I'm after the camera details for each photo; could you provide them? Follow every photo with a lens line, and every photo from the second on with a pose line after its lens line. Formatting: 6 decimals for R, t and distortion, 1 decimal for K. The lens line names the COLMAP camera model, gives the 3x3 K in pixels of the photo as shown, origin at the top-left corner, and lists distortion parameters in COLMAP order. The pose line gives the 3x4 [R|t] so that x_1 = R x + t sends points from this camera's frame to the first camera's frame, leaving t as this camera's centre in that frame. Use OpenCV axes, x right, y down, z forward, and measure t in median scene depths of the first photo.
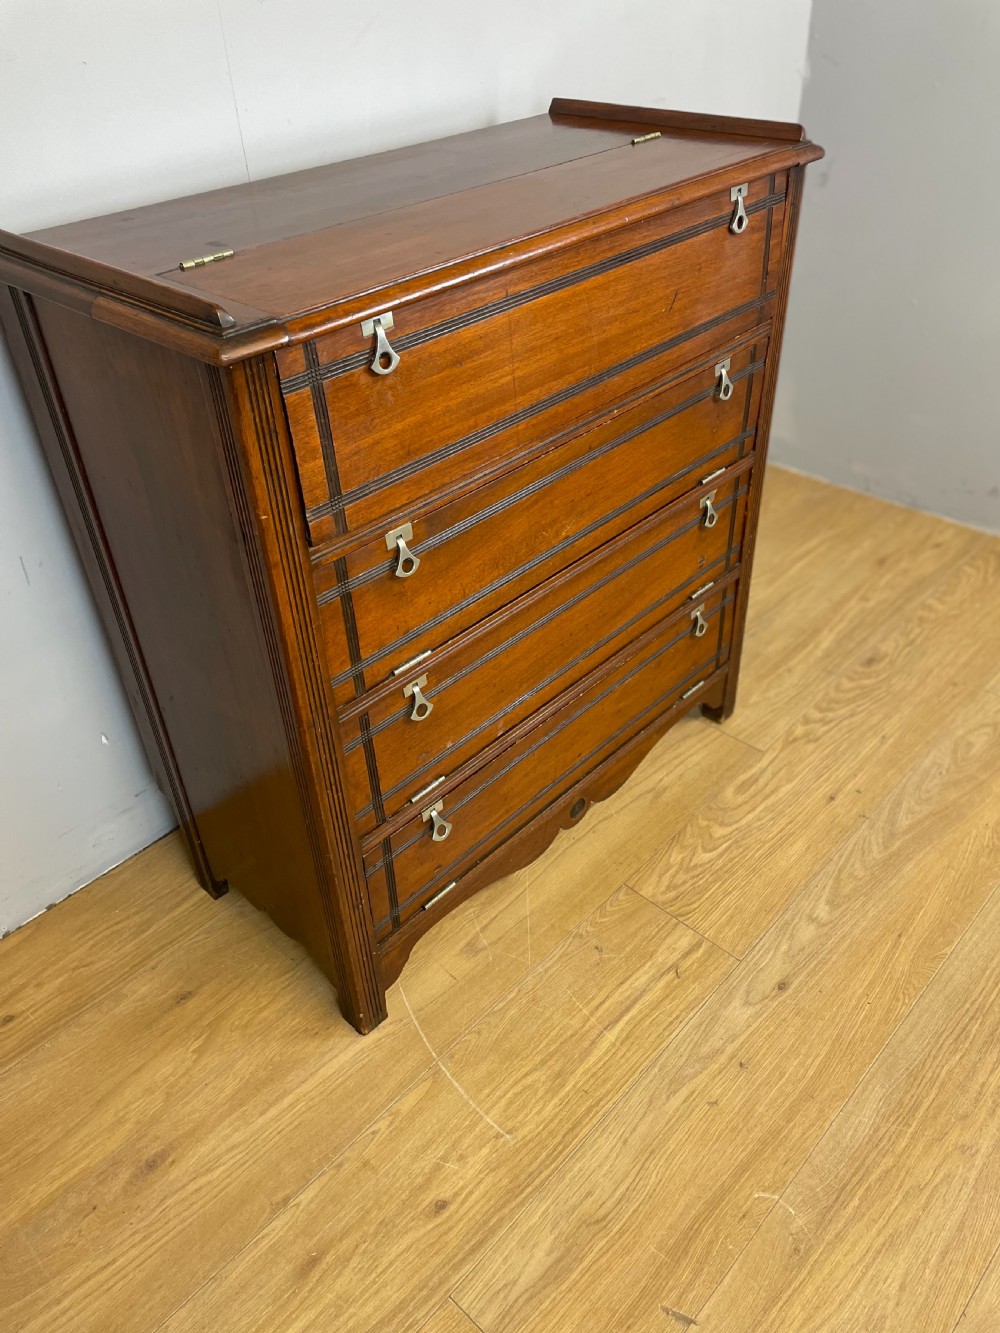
lens RADIAL K [[1005.8, 0, 500.1], [0, 1005.8, 655.2], [0, 0, 1]] dist [0.091377, -0.119702]
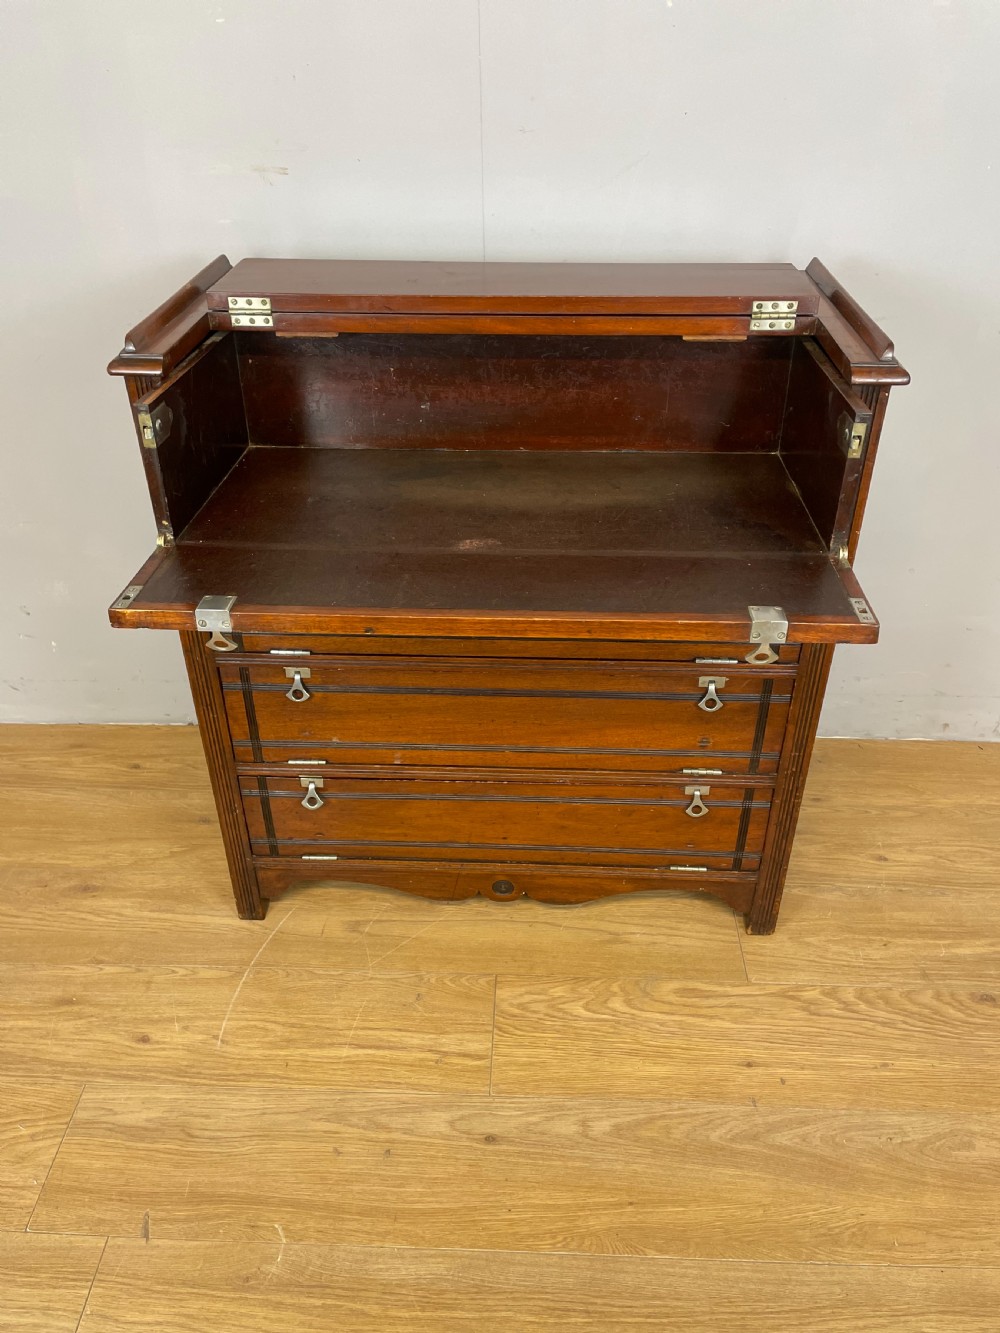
lens RADIAL K [[1006.6, 0, 505.1], [0, 1006.6, 661.7], [0, 0, 1]] dist [0.093808, -0.120763]
pose [[0.657600, 0.448481, -0.605332, 0.727428], [-0.466513, 0.873326, 0.140239, -0.241325], [0.591547, 0.190174, 0.783522, 0.154886]]
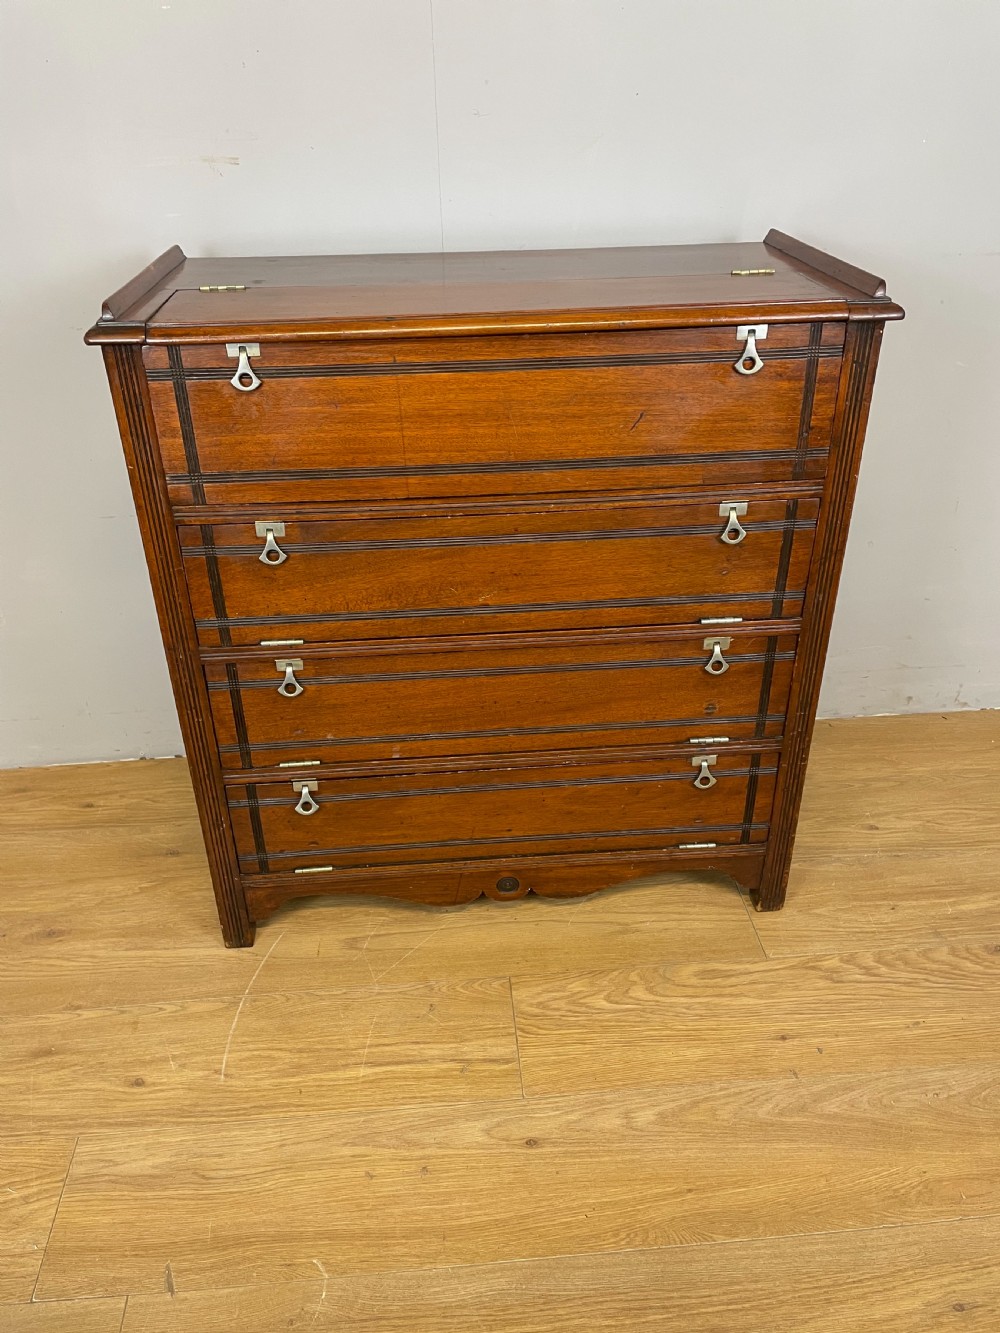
lens RADIAL K [[1006.3, 0, 502.4], [0, 1006.3, 659.1], [0, 0, 1]] dist [0.092518, -0.120272]
pose [[0.744232, 0.360914, -0.562014, 0.665426], [-0.410176, 0.911044, 0.041890, -0.111721], [0.527138, 0.199348, 0.826066, 0.139766]]
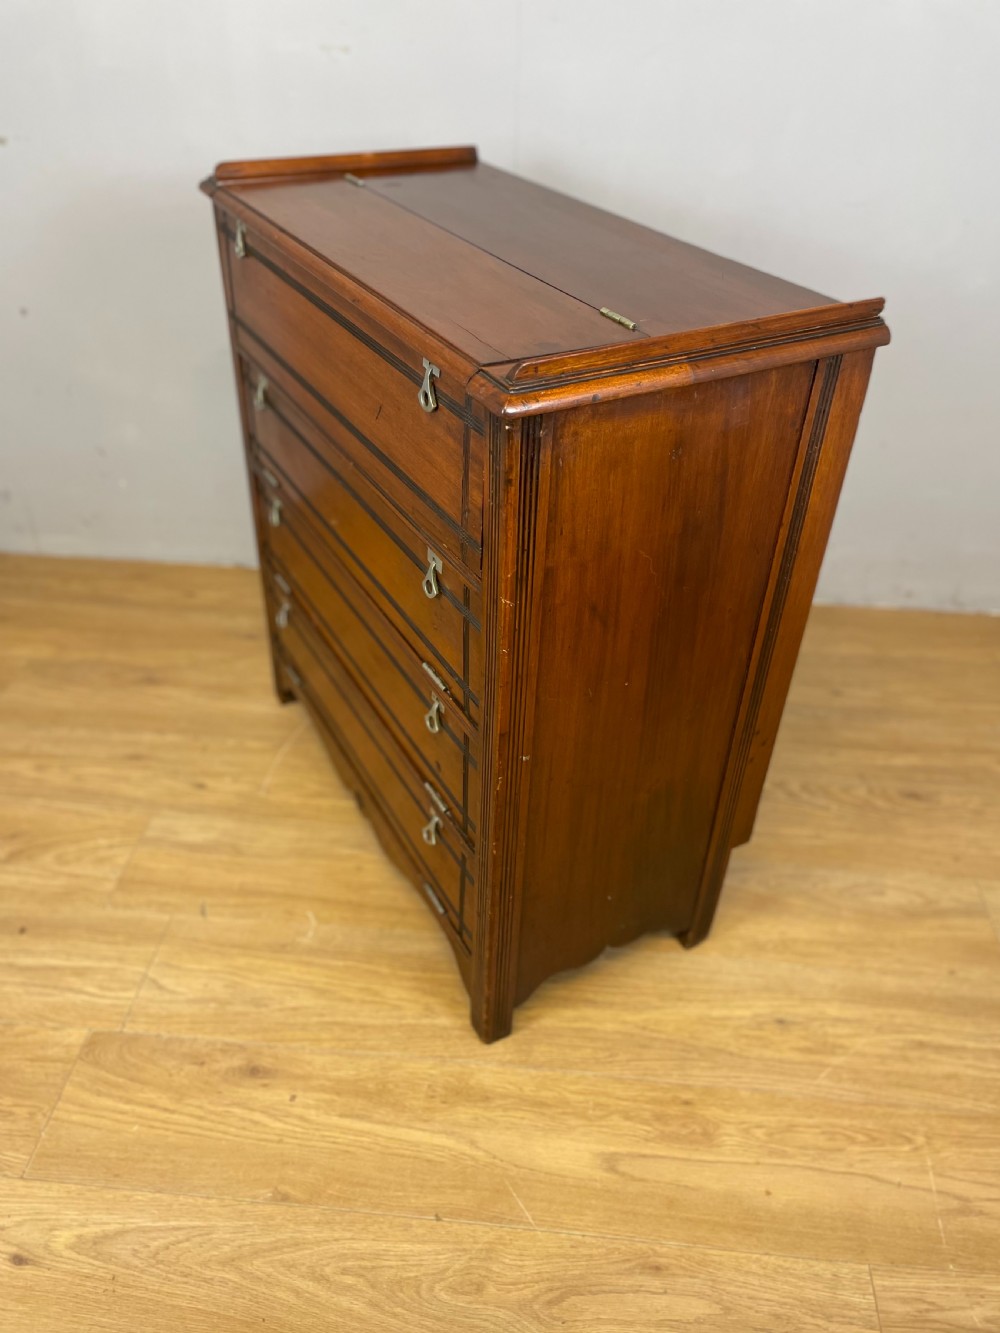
lens RADIAL K [[1009.3, 0, 500.0], [0, 1009.3, 666.5], [0, 0, 1]] dist [0.082607, -0.120540]
pose [[0.619846, 0.502910, -0.602388, 0.953621], [-0.504886, 0.843244, 0.184473, -0.112562], [0.600733, 0.189793, 0.776594, 0.040722]]
